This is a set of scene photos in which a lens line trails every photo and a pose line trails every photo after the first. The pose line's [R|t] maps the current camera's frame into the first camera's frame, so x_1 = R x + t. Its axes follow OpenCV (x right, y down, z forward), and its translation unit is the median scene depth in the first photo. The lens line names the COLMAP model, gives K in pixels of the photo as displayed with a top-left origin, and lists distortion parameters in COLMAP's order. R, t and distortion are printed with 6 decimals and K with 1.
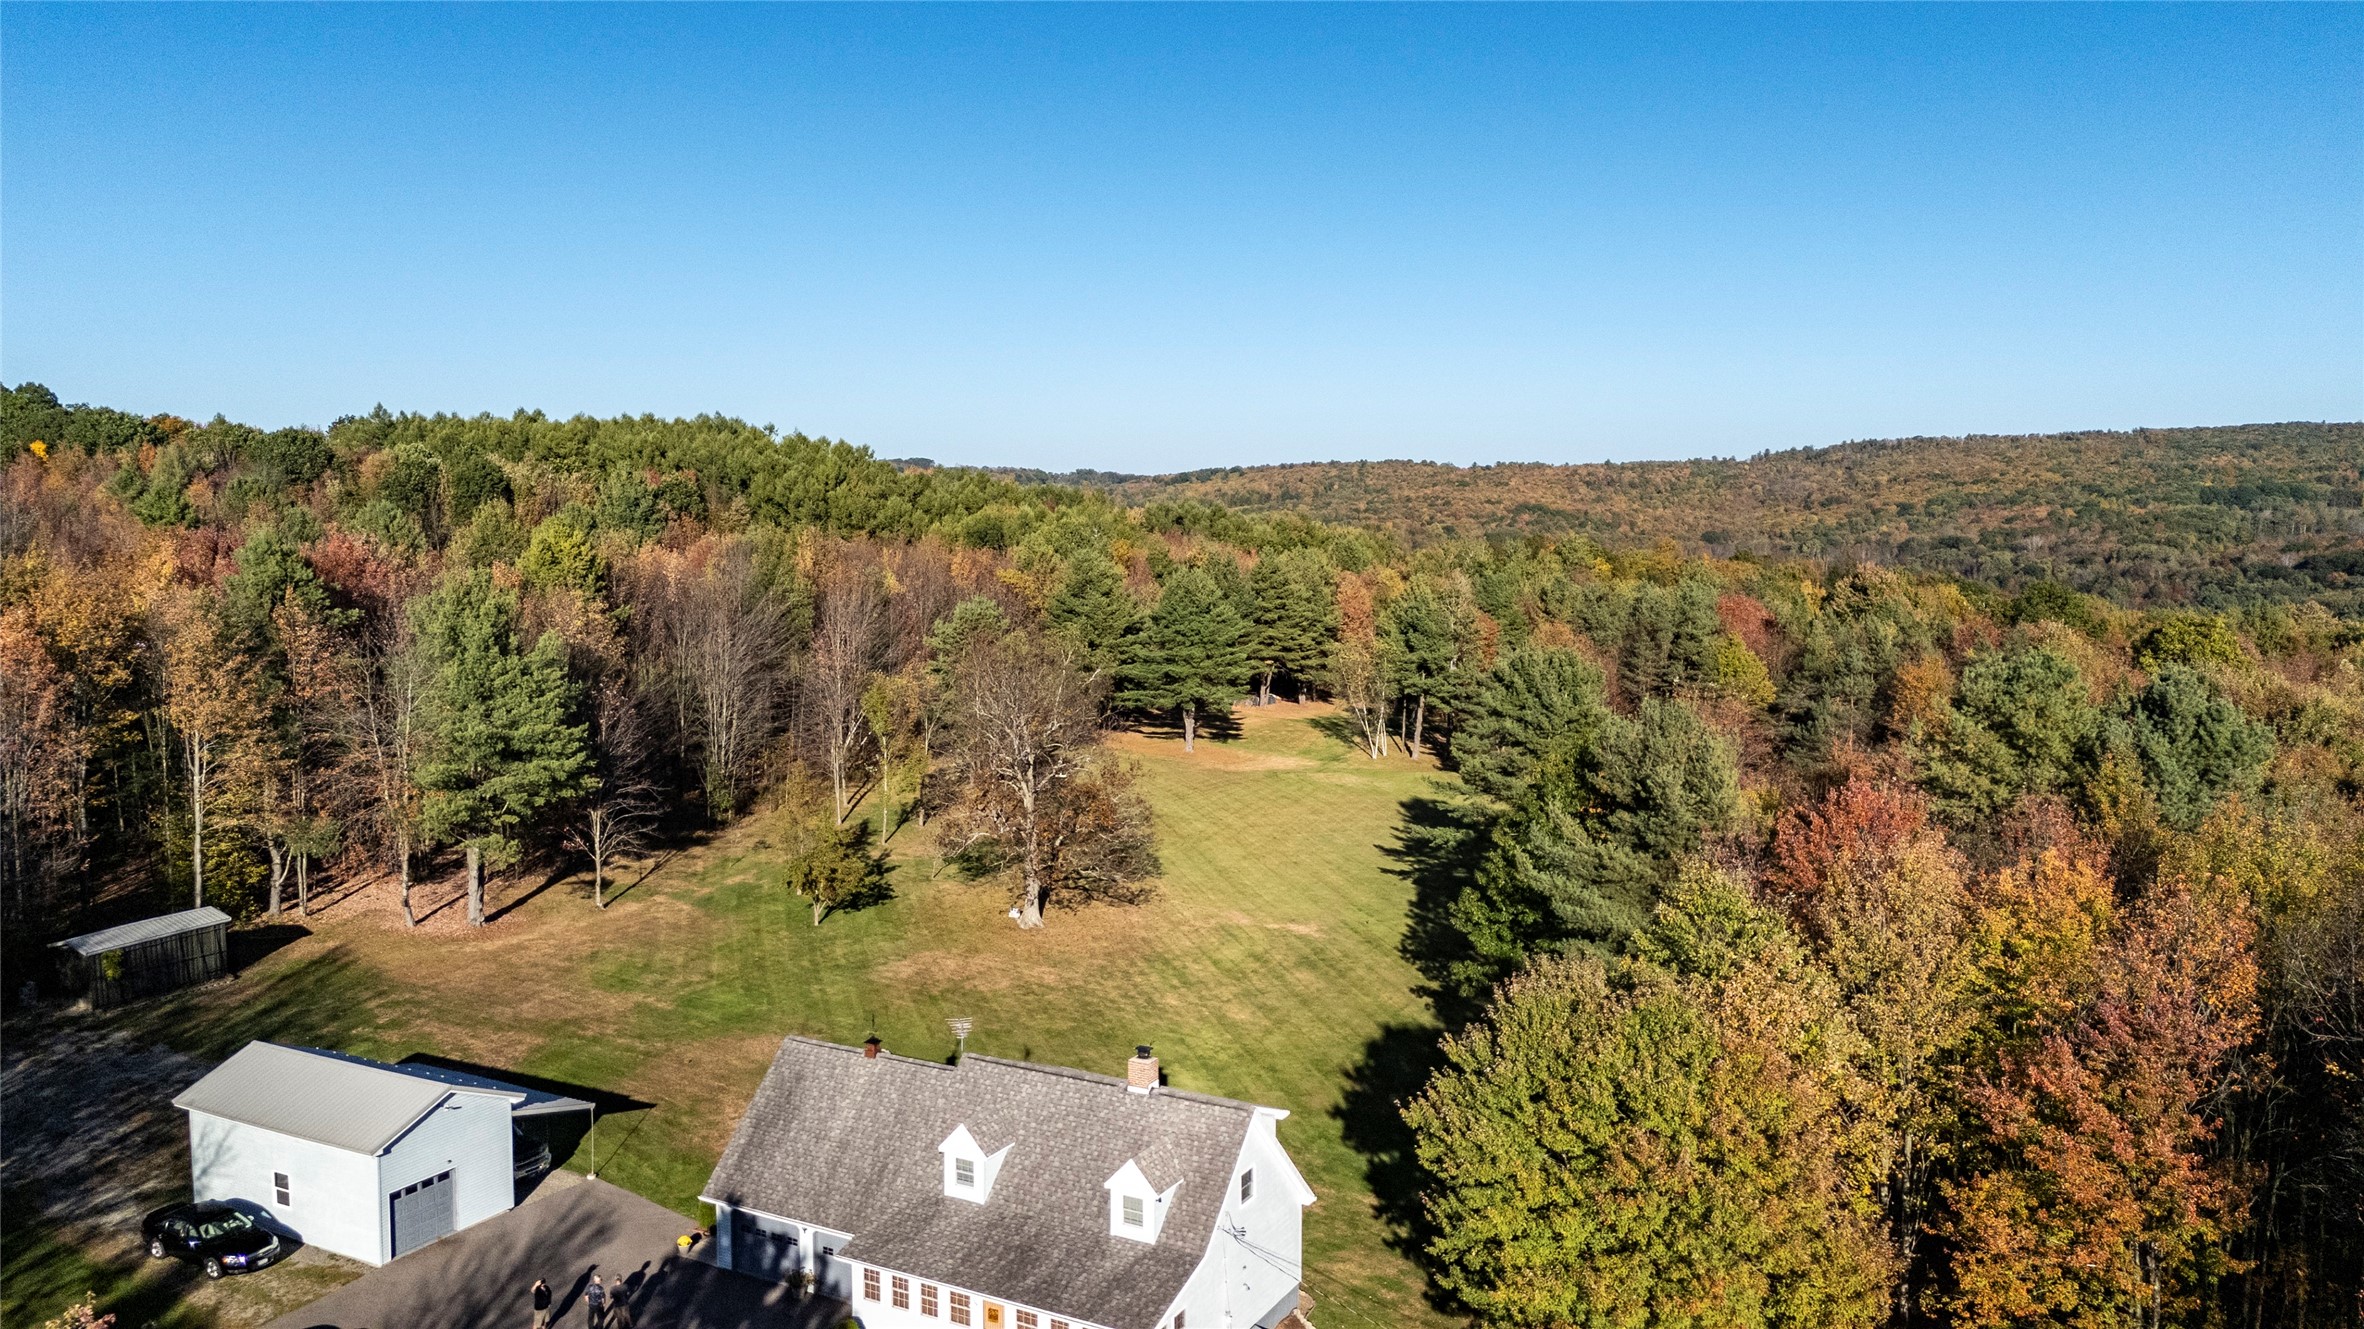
lens RADIAL K [[1739.1, 0, 1183.7], [0, 1739.1, 667.8], [0, 0, 1]] dist [0.072255, -0.063017]
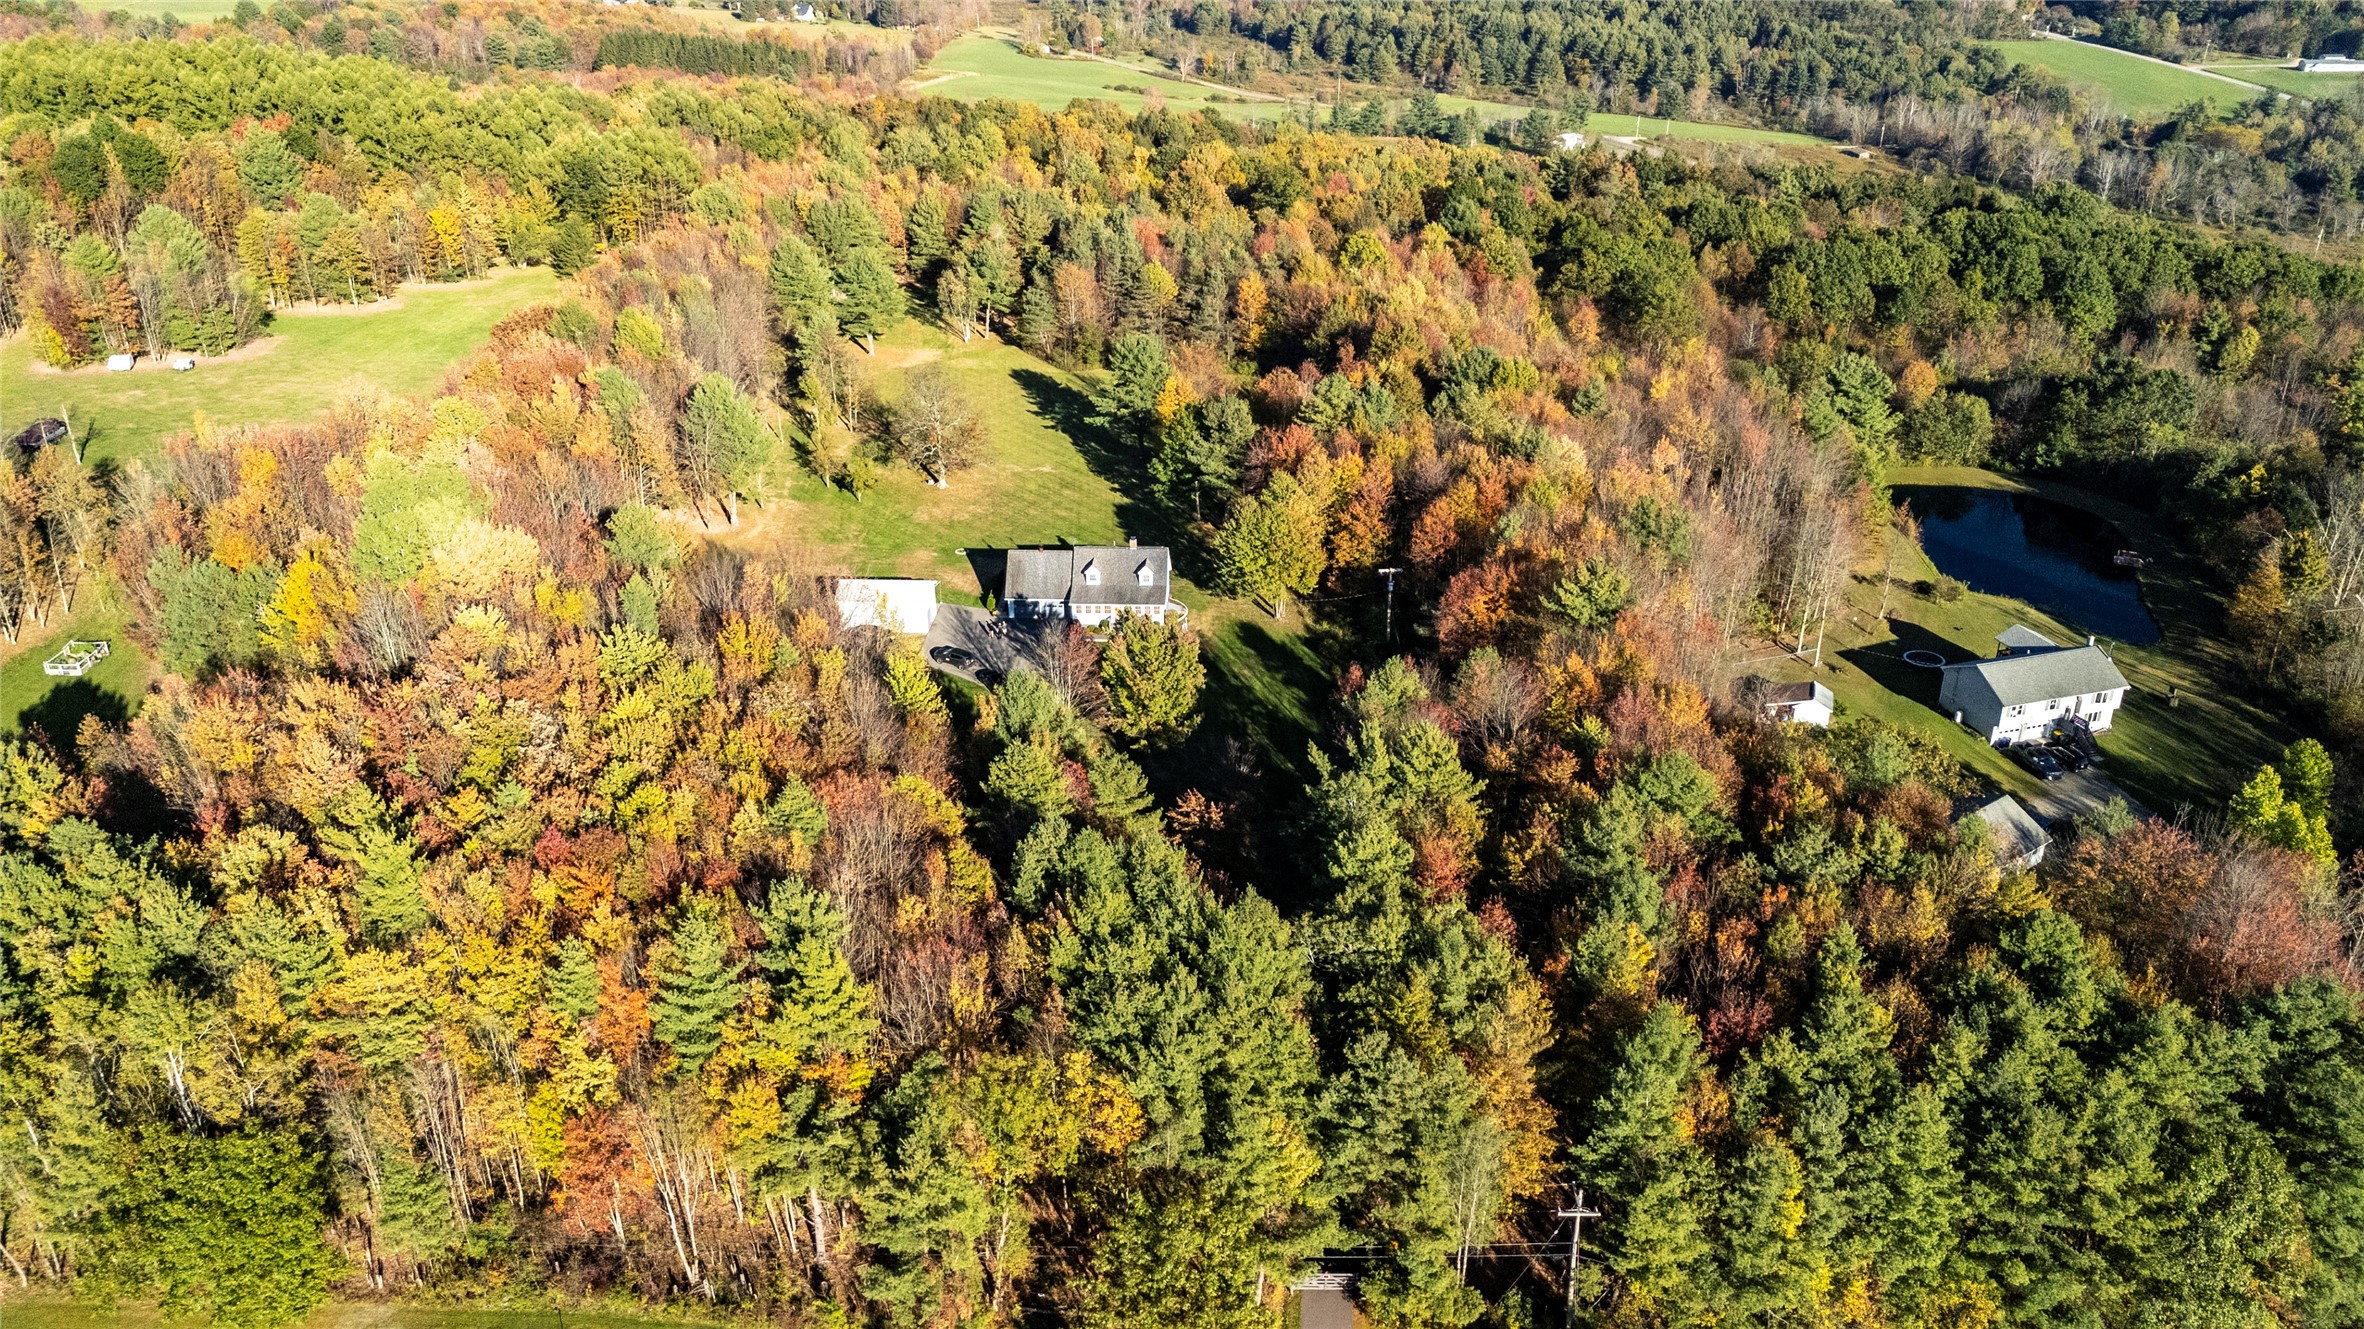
lens RADIAL K [[1739.1, 0, 1189.2], [0, 1739.1, 686.5], [0, 0, 1]] dist [0.072255, -0.063017]
pose [[0.901845, -0.198851, 0.383581, -0.044325], [0.050772, 0.930418, 0.362965, -0.025902], [-0.429067, -0.307863, 0.849189, -0.071979]]
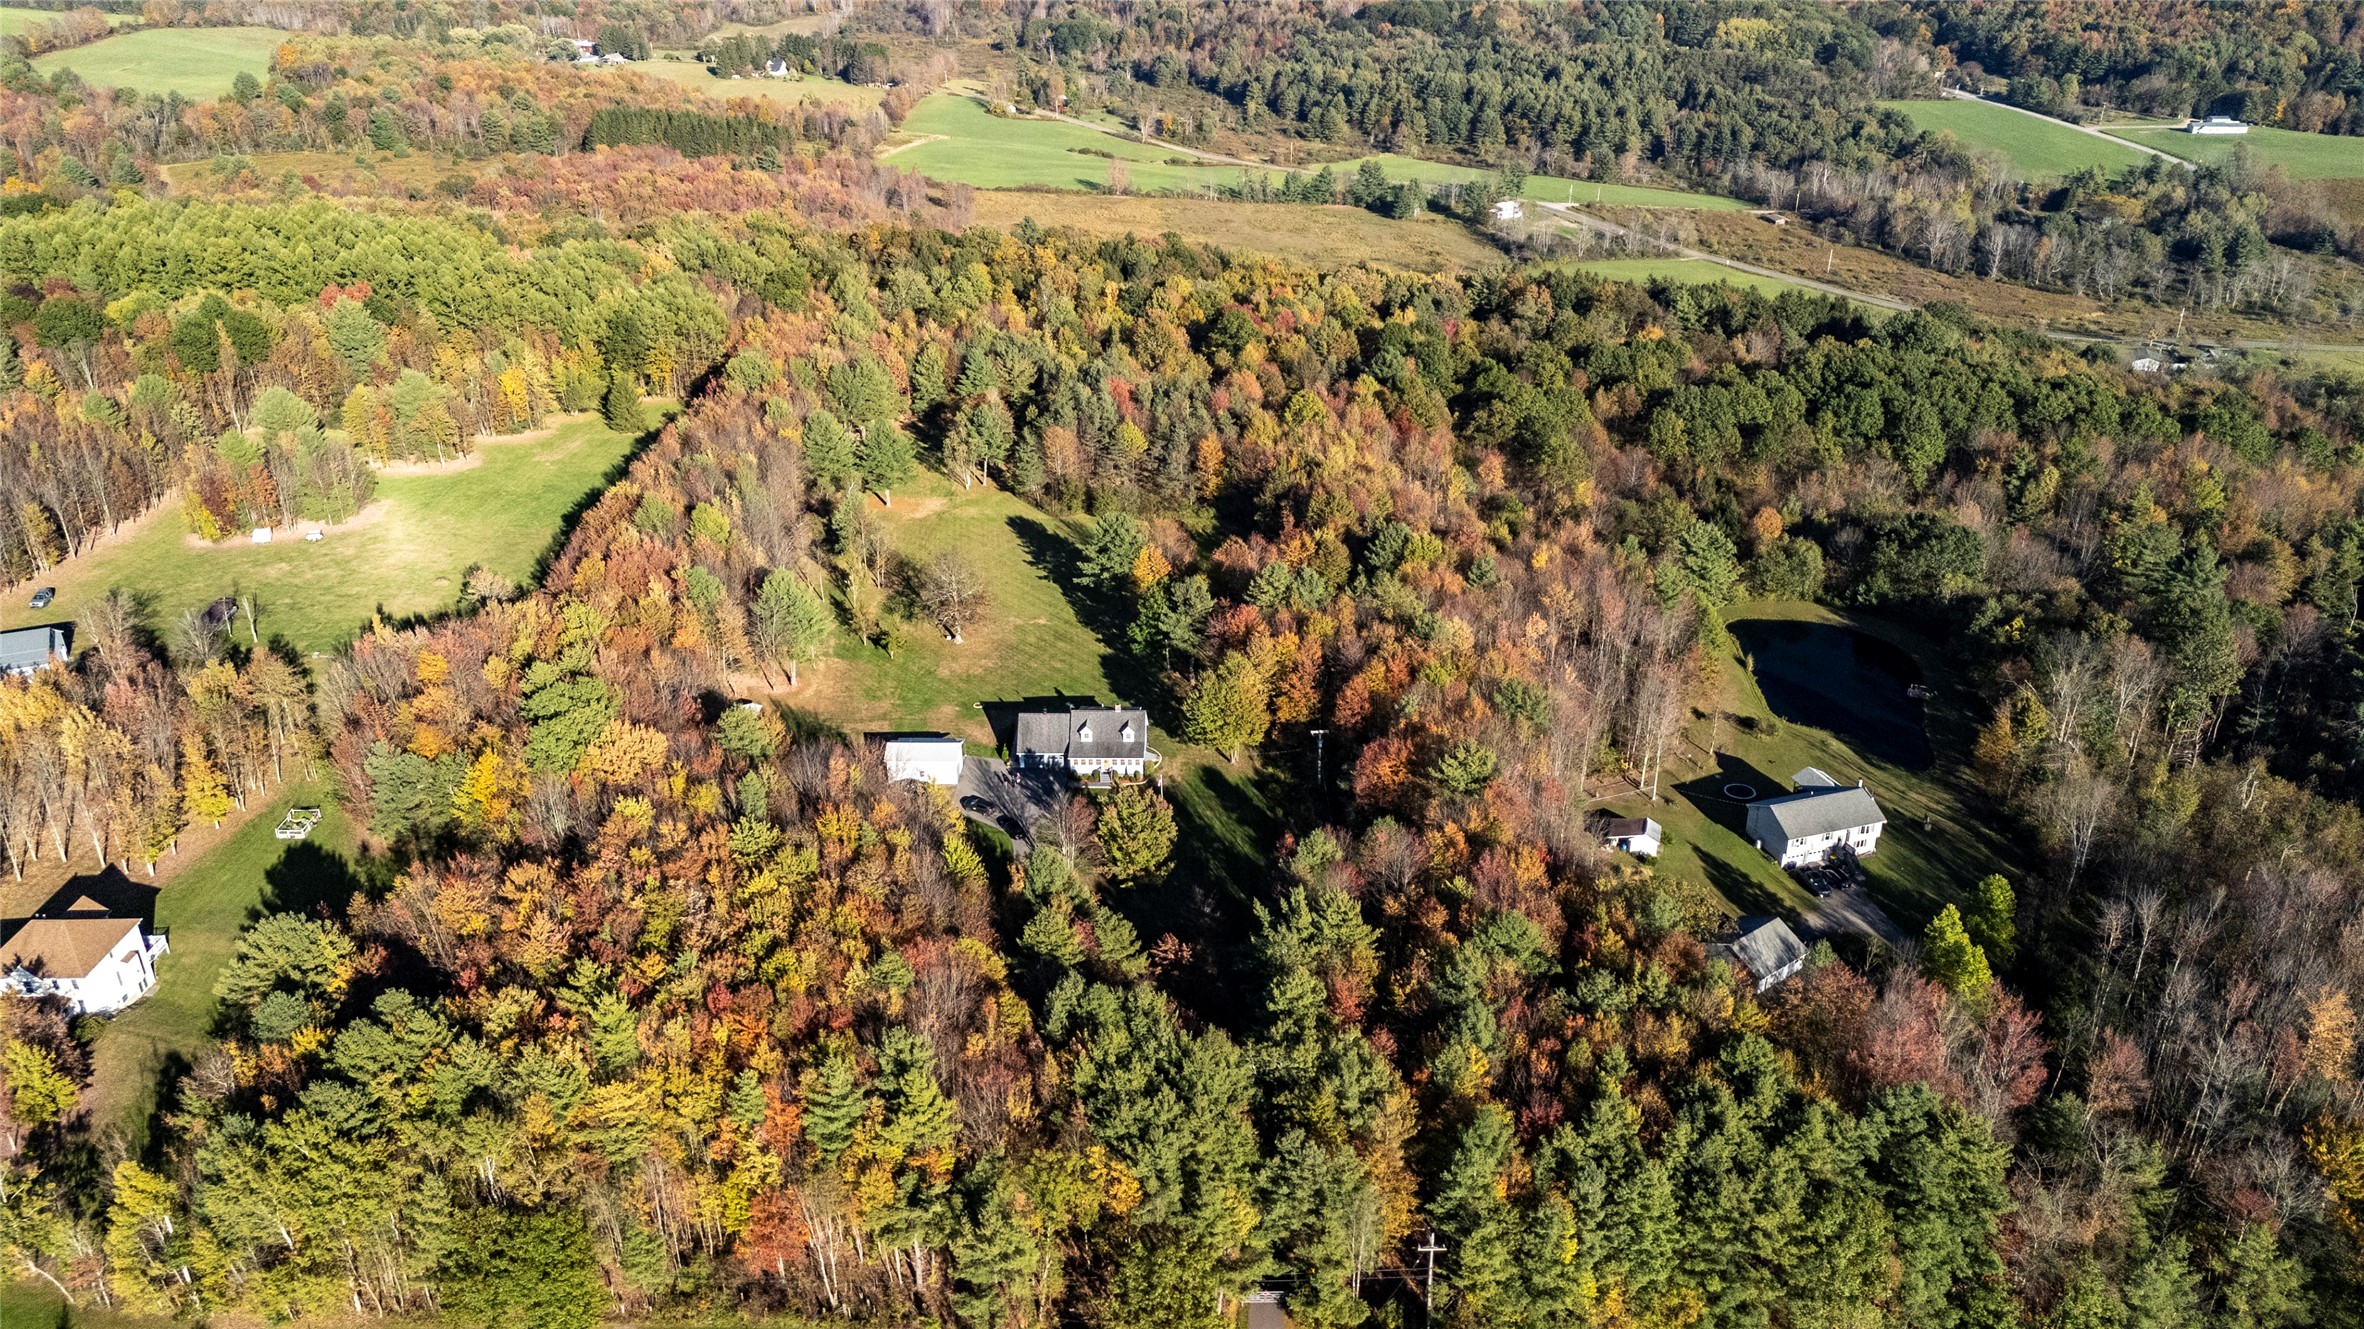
lens RADIAL K [[1739.1, 0, 1186.3], [0, 1739.1, 677.4], [0, 0, 1]] dist [0.072255, -0.063017]
pose [[0.892297, -0.207717, 0.400823, -0.054503], [0.055703, 0.931734, 0.358845, -0.047846], [-0.447999, -0.297869, 0.842954, -0.094644]]
